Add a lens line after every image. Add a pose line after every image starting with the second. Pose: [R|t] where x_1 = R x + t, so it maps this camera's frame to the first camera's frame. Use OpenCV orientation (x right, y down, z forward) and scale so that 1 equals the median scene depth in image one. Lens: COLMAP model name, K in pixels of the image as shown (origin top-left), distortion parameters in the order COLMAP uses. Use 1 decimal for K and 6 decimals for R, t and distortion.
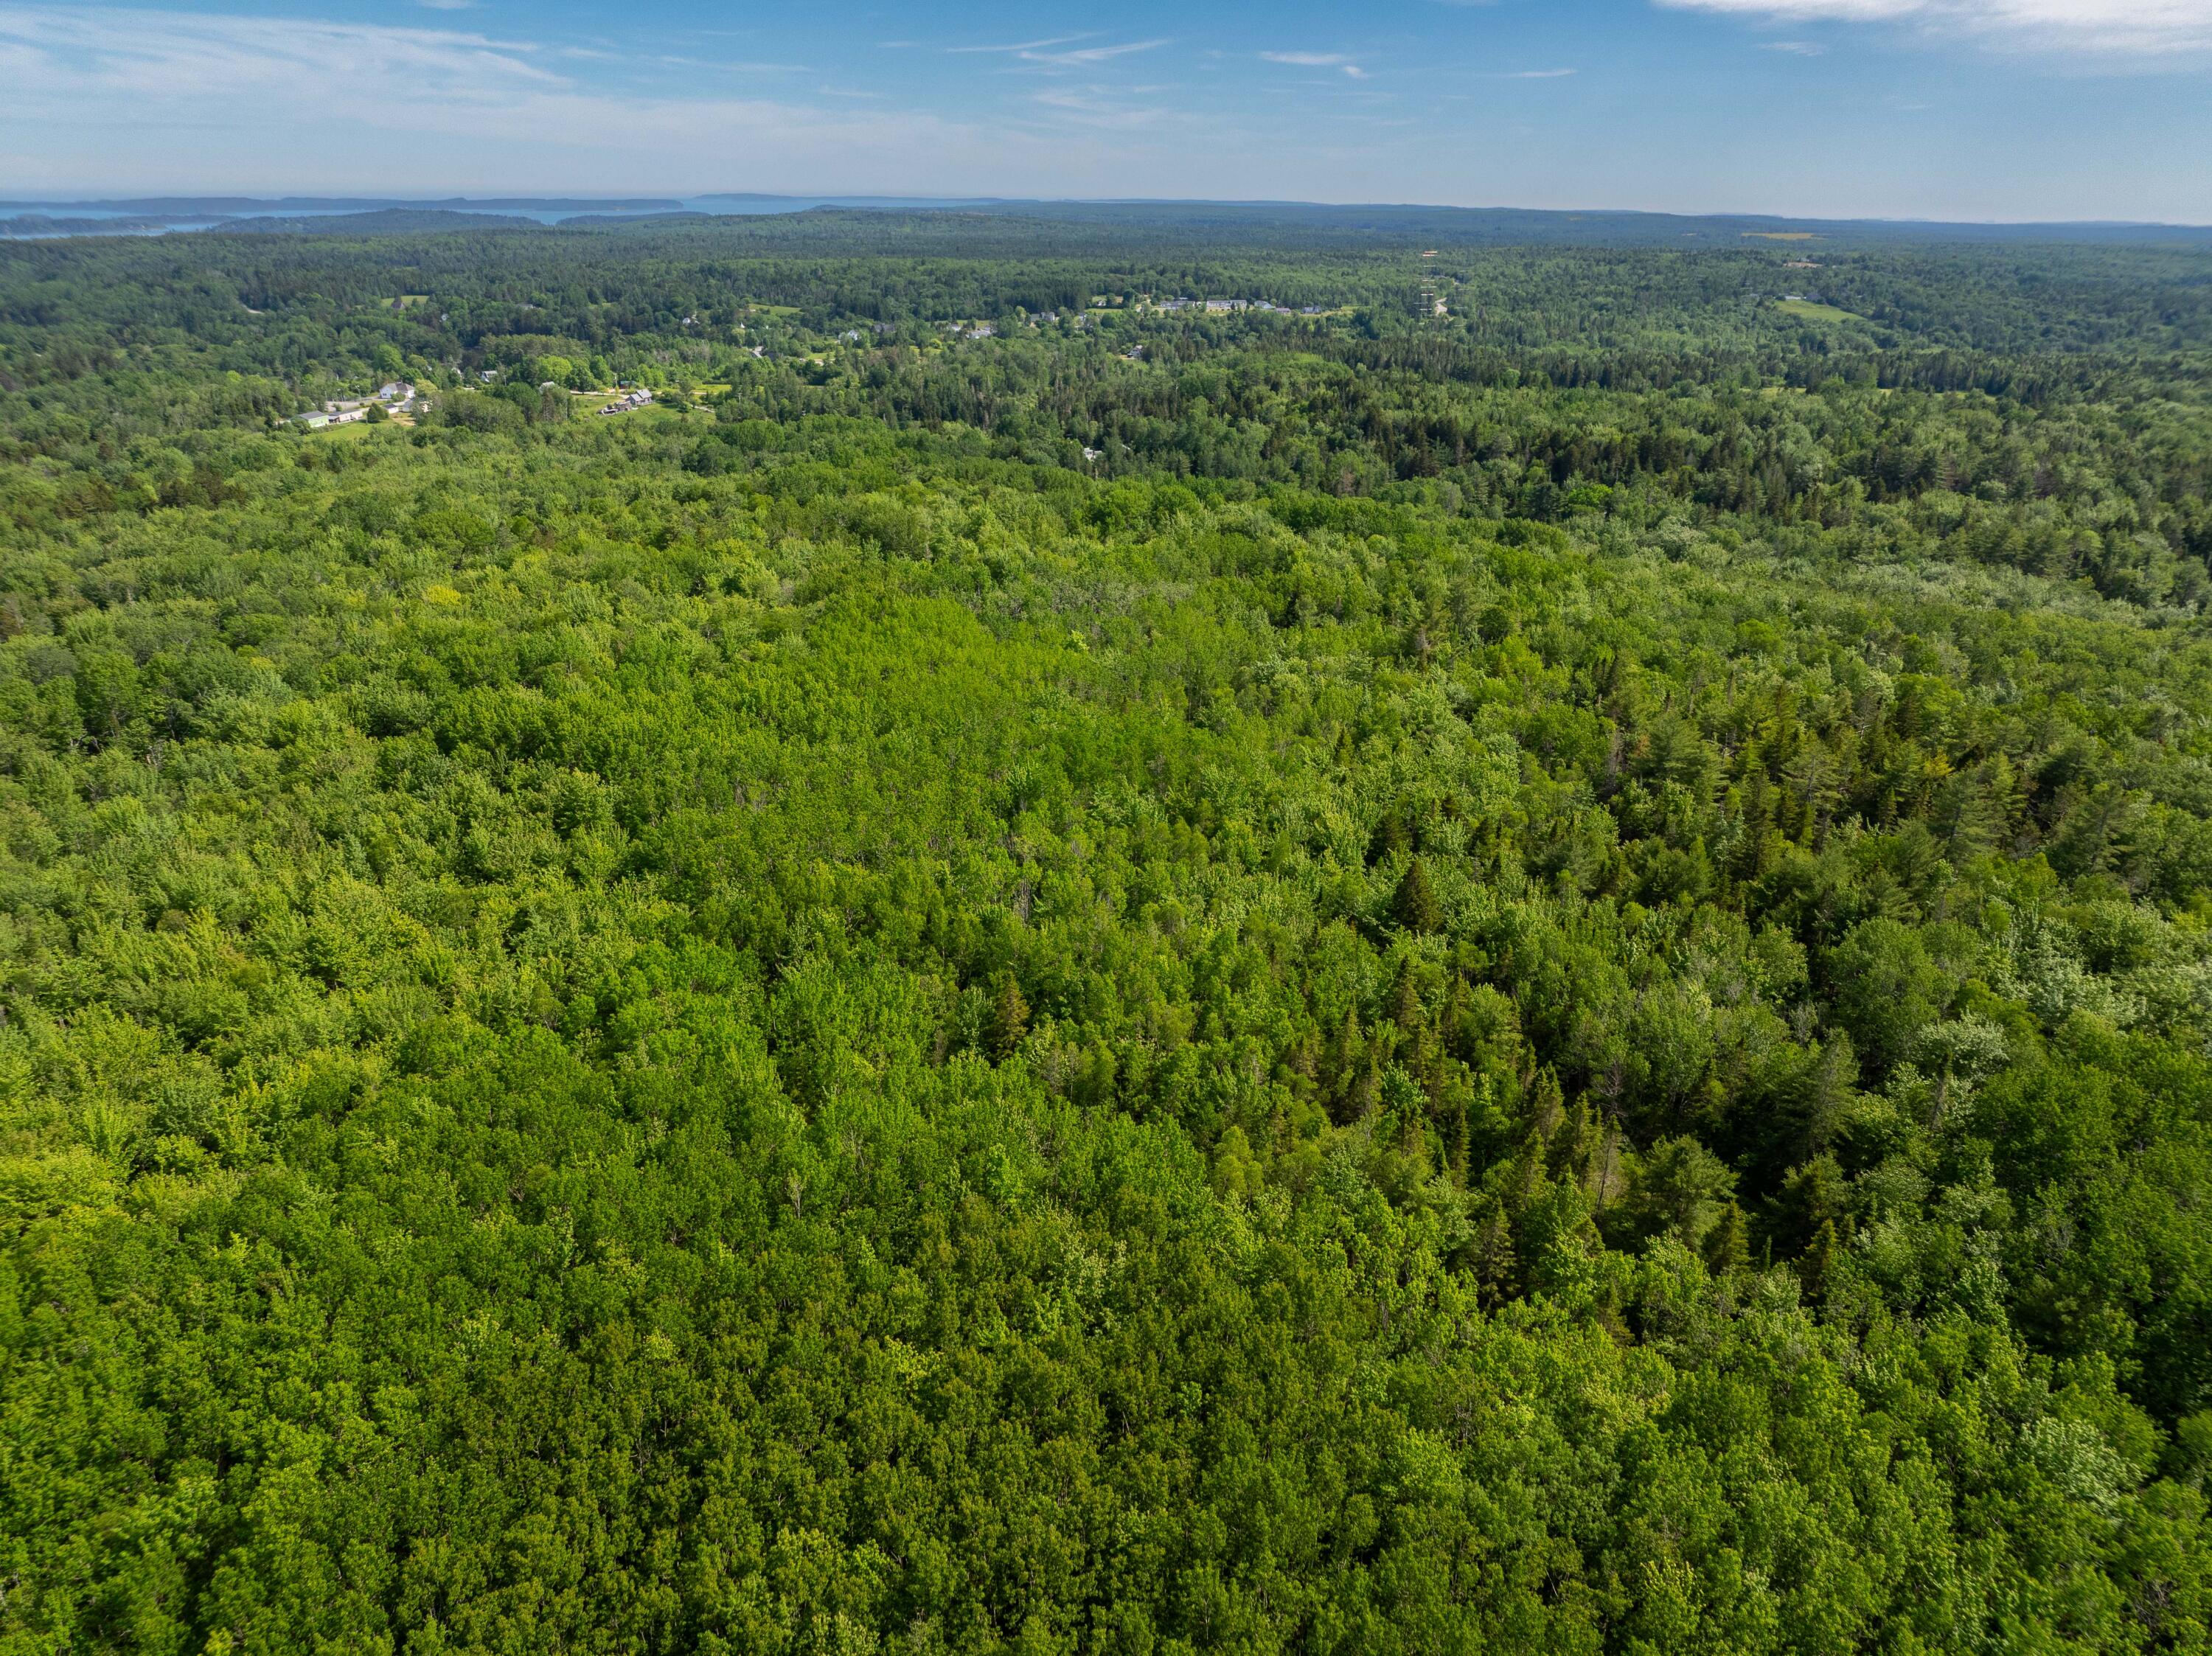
lens RADIAL K [[1549.0, 0, 1101.6], [0, 1549.0, 948.2], [0, 0, 1]] dist [-0.018570, -0.020206]
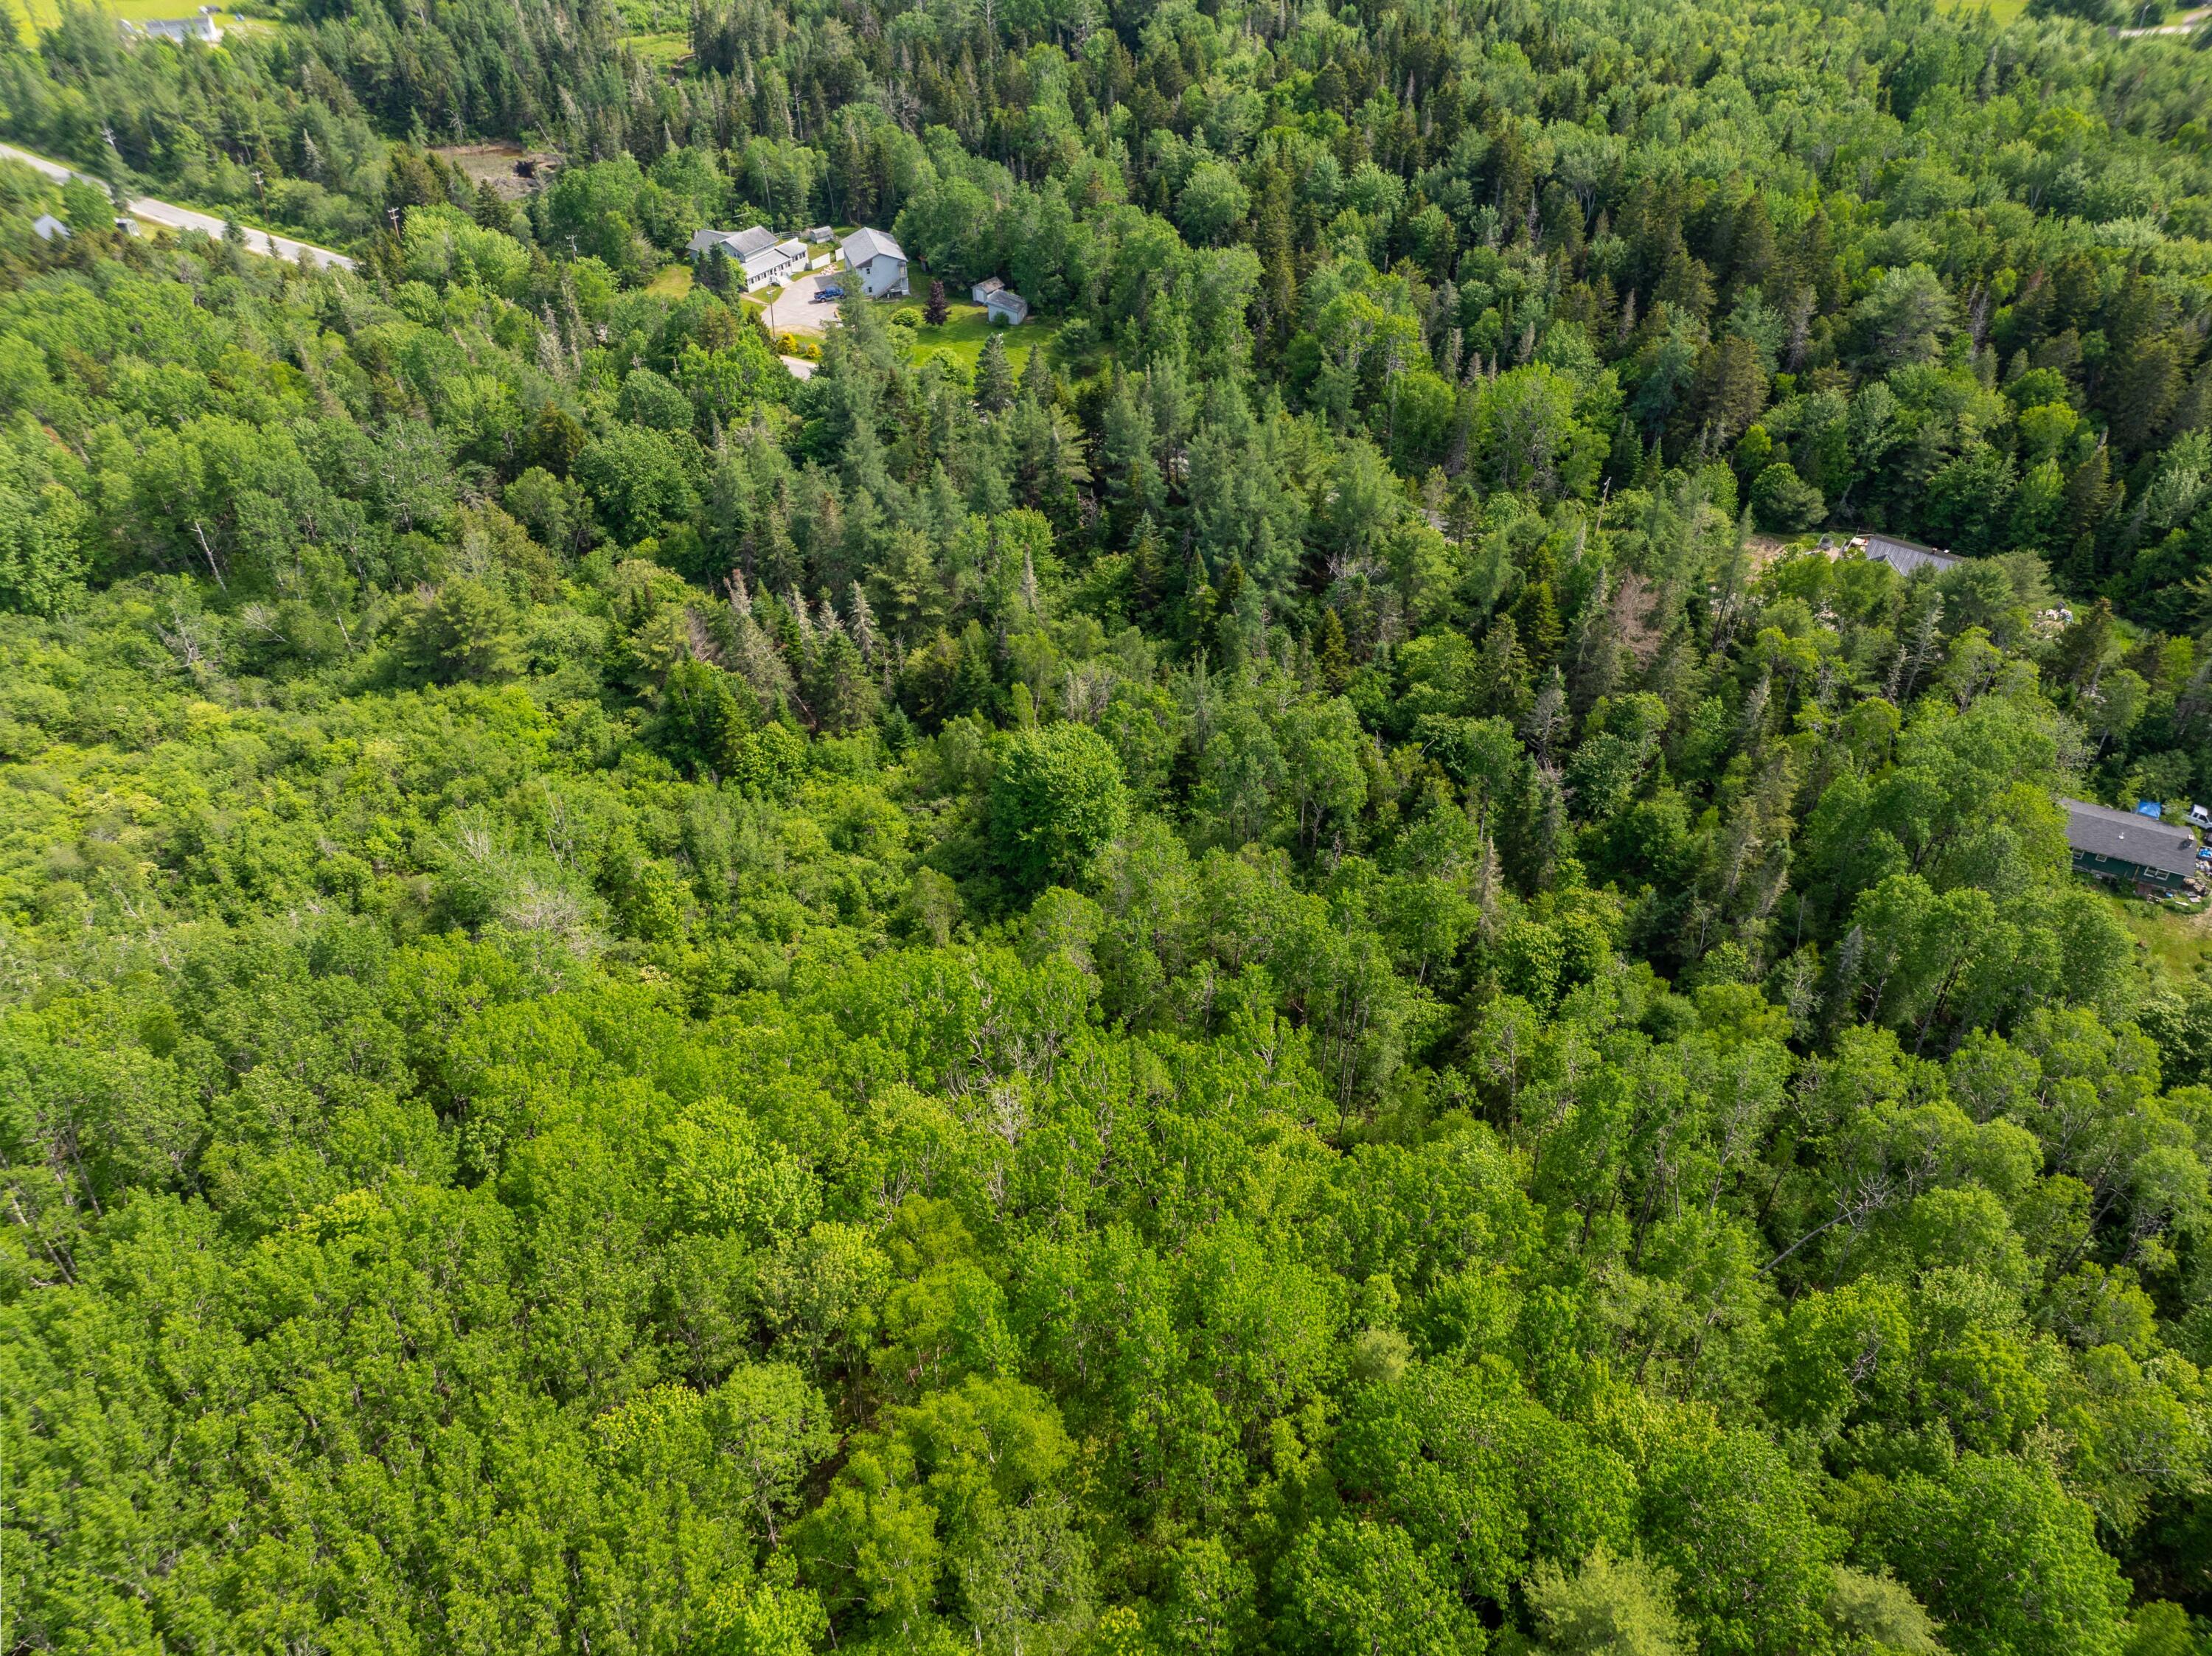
lens RADIAL K [[1654.8, 0, 1177.7], [0, 1654.8, 826.5], [0, 0, 1]] dist [-0.042509, 0.007141]
pose [[0.986018, -0.111225, 0.124088, 0.010984], [0.079134, 0.967858, 0.238723, -0.151121], [-0.146652, -0.225565, 0.963127, 0.300543]]
